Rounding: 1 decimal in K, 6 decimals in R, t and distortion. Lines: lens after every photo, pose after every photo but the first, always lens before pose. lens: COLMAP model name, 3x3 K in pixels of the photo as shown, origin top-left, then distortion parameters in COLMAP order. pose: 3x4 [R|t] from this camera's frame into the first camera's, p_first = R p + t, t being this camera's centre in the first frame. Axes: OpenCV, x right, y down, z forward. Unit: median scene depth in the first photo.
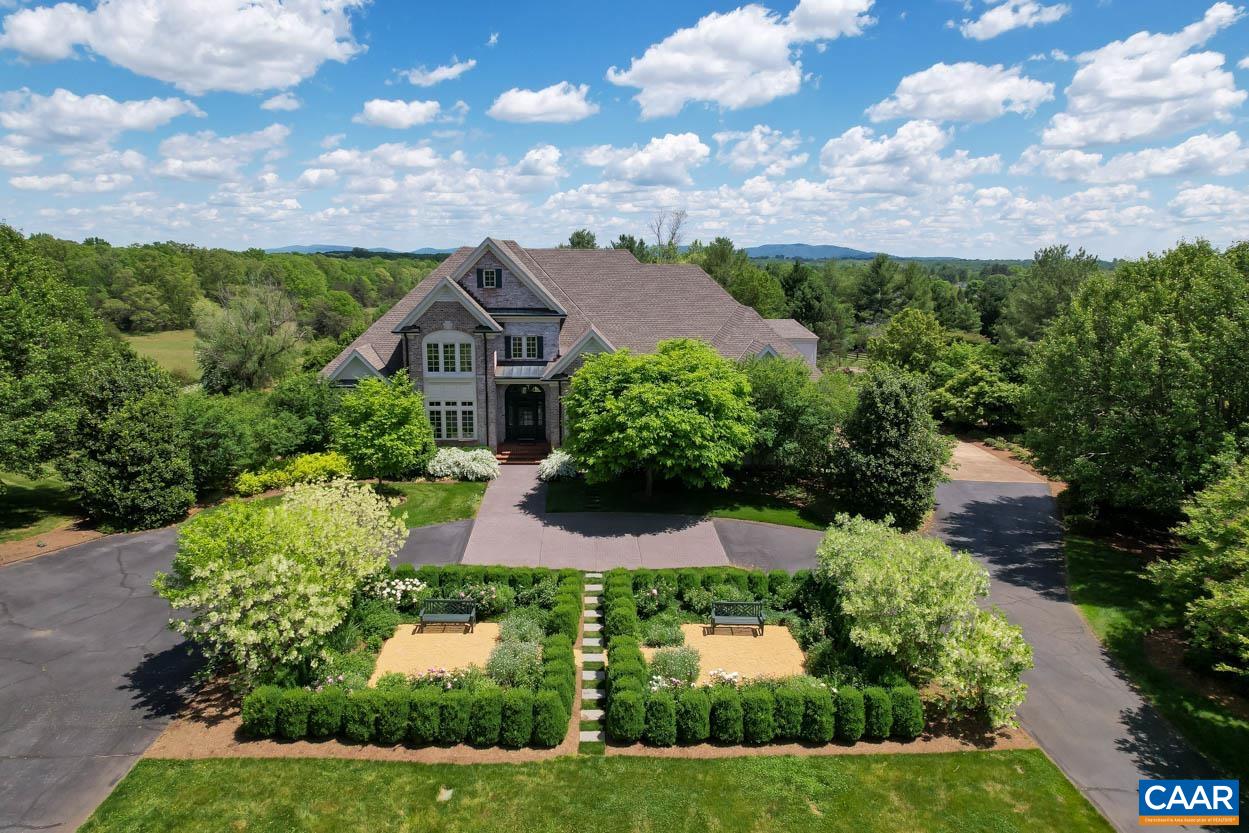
lens RADIAL K [[800.7, 0, 624.5], [0, 800.7, 416.5], [0, 0, 1]] dist [-0.025455, -0.000478]
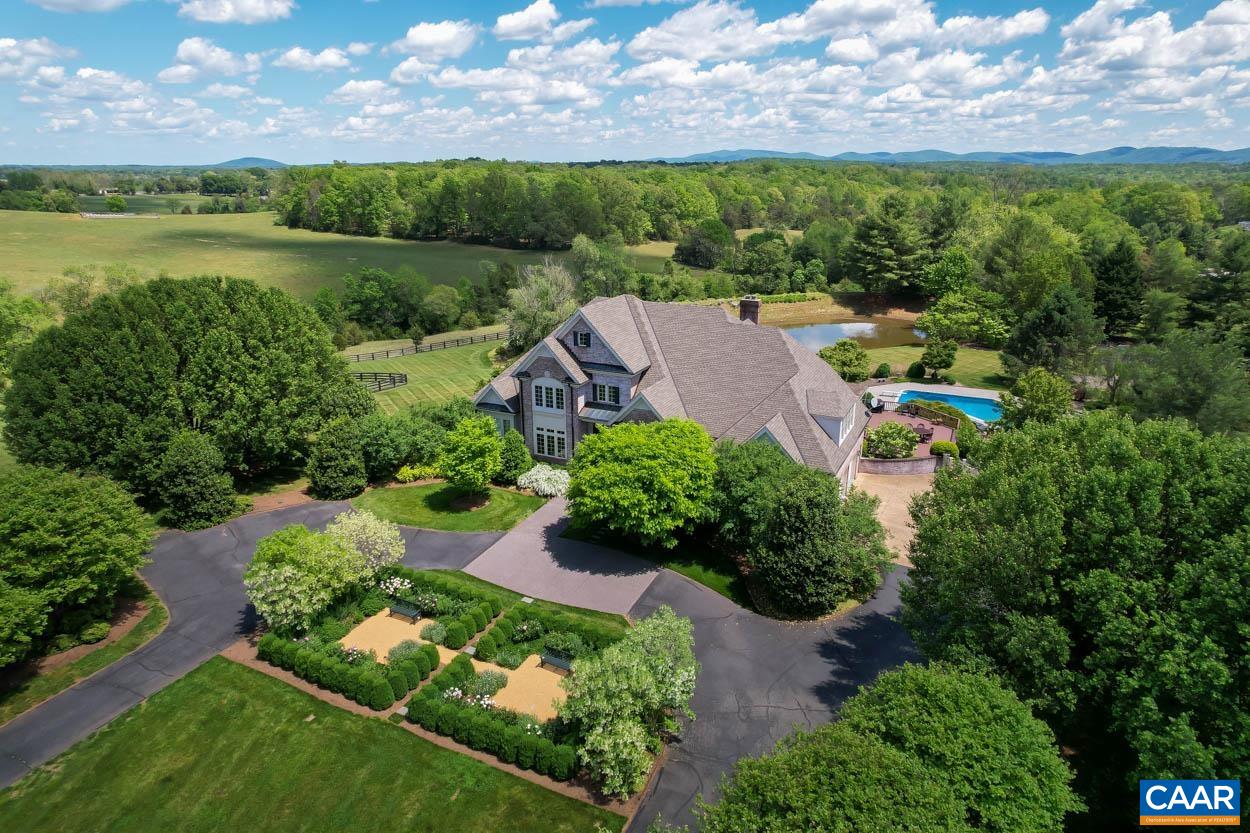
lens RADIAL K [[789.1, 0, 625.0], [0, 789.1, 416.5], [0, 0, 1]] dist [-0.075128, 0.077731]
pose [[0.880756, 0.136762, -0.453392, 0.592309], [-0.085126, 0.987519, 0.132511, -0.274715], [0.465856, -0.078115, 0.881406, -0.114399]]
